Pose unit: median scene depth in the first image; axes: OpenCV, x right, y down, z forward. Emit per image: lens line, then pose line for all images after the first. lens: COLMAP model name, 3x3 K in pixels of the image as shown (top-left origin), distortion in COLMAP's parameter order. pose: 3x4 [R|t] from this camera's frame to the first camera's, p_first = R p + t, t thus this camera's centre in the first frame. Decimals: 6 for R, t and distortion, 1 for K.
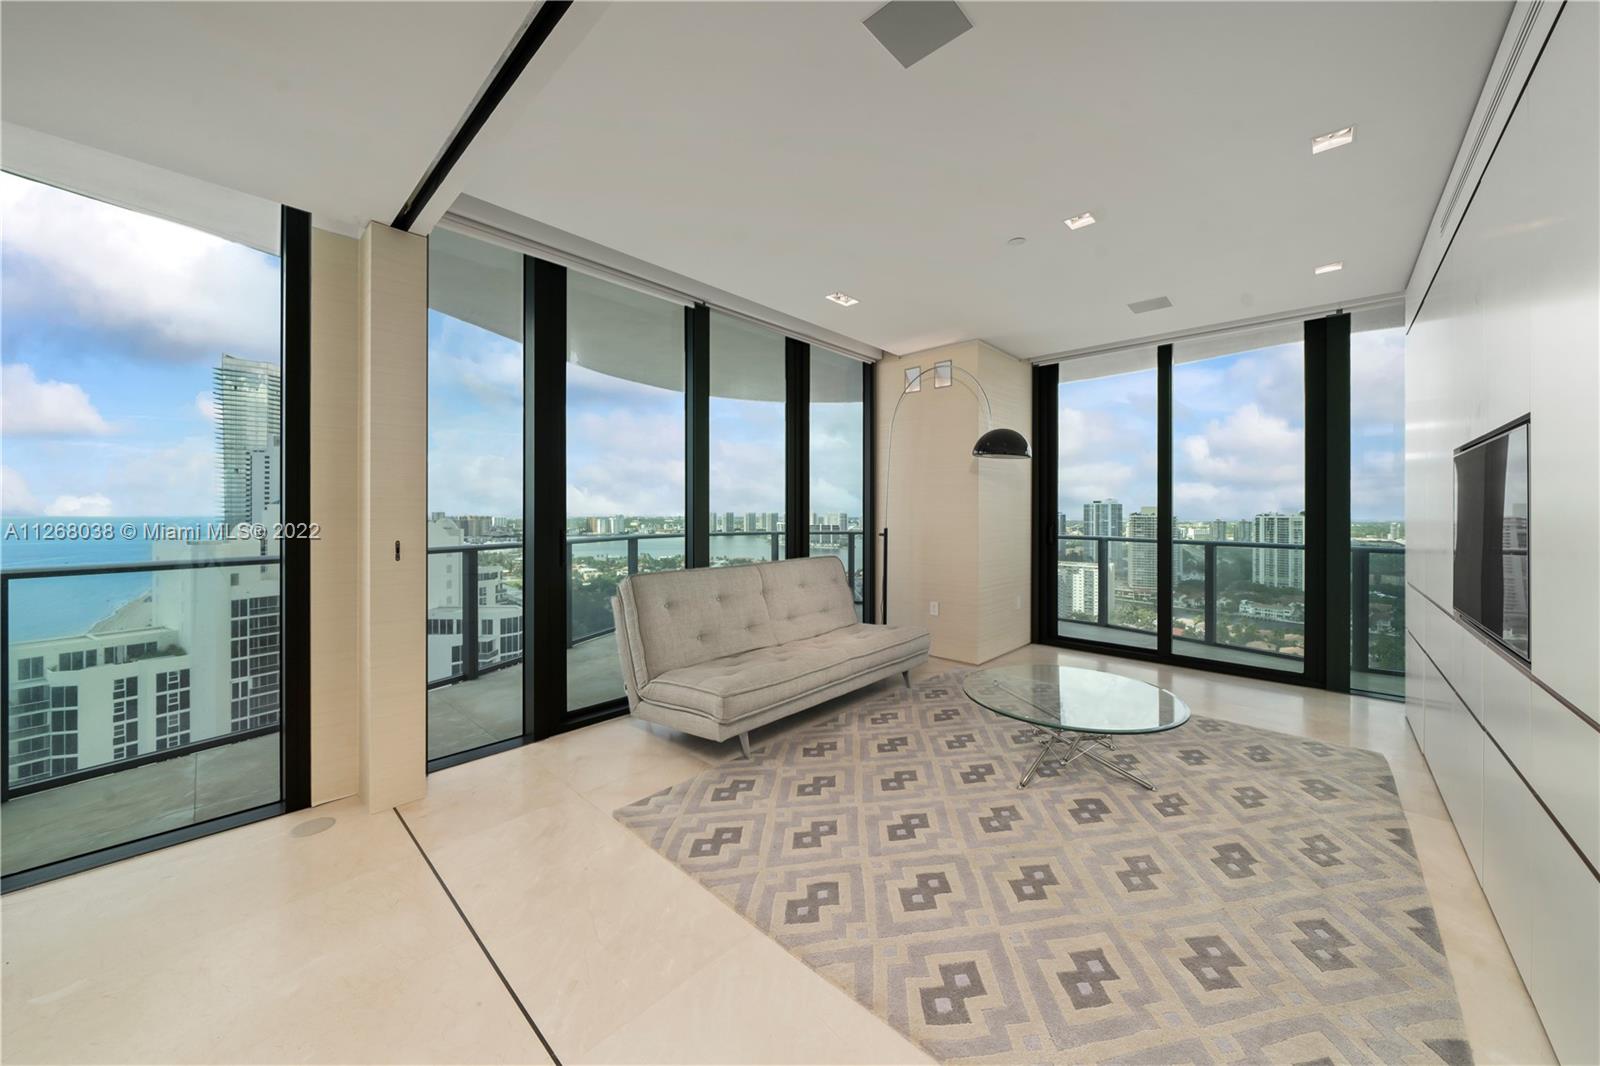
lens RADIAL K [[556.2, 0, 807.1], [0, 556.2, 516.1], [0, 0, 1]] dist [0.001154, 0.000020]
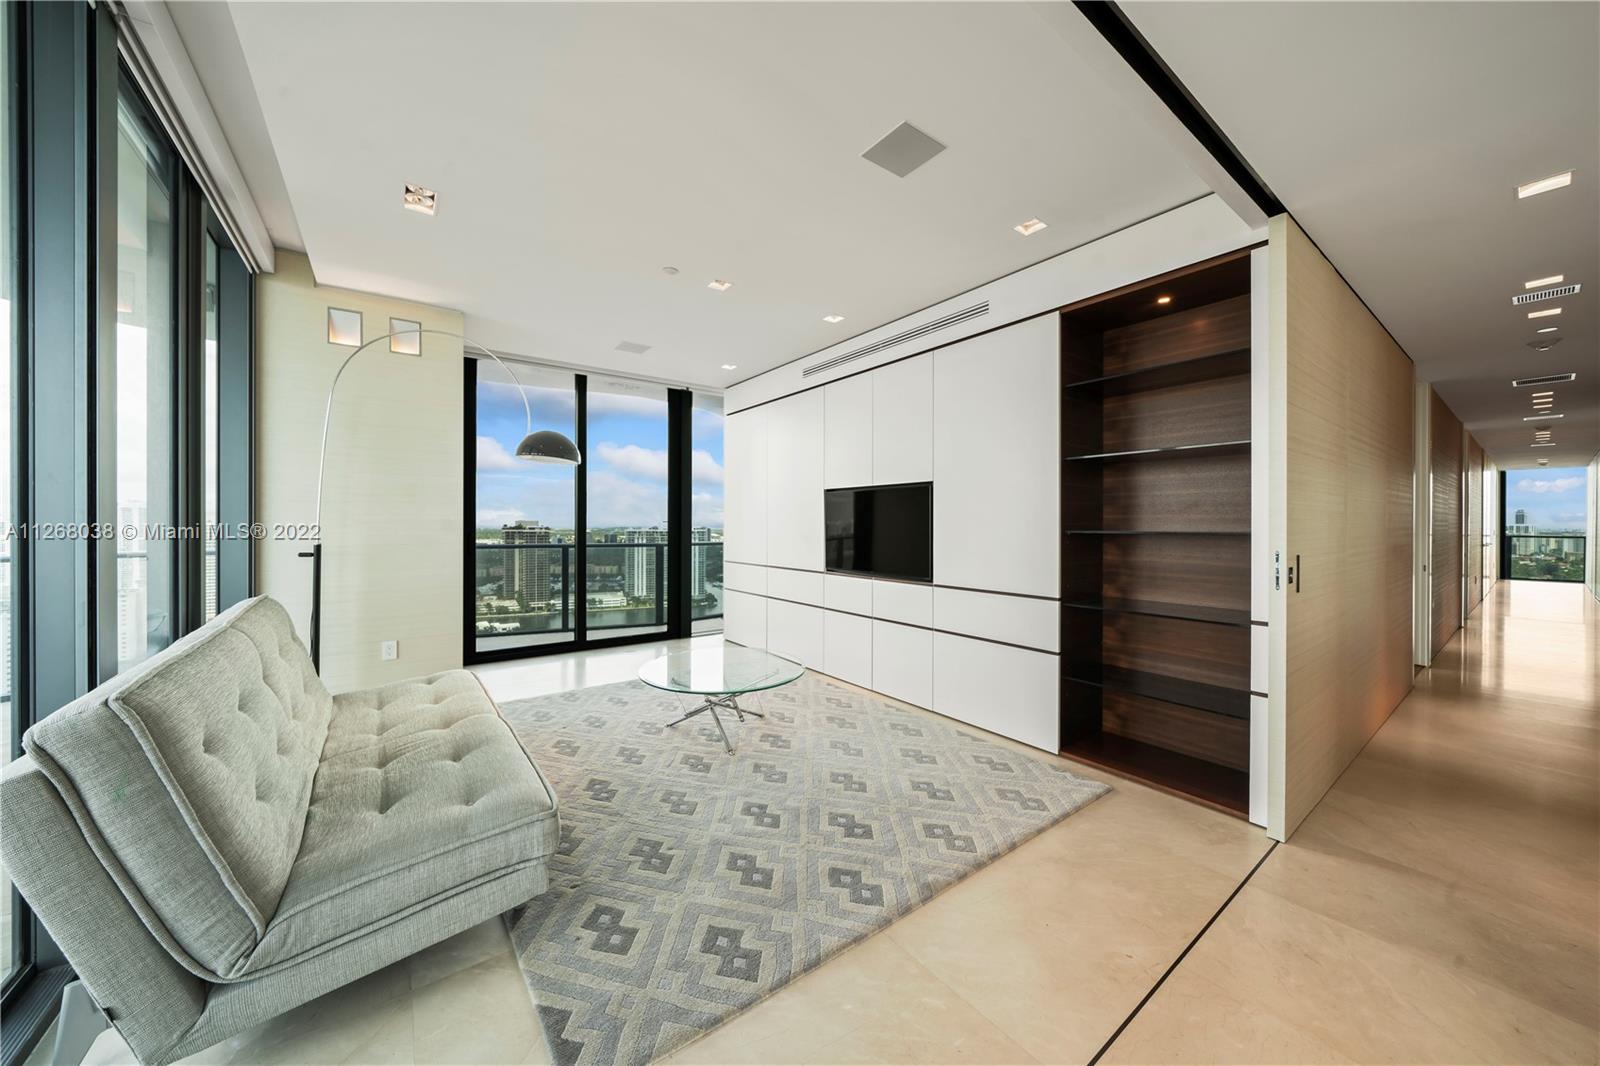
lens RADIAL K [[545.0, 0, 792.4], [0, 545.0, 546.8], [0, 0, 1]] dist [-0.008588, -0.000019]
pose [[0.197433, -0.046199, 0.979227, -0.648266], [0.001718, 0.998904, 0.046781, -0.008389], [-0.980315, -0.007554, 0.197296, 0.586764]]
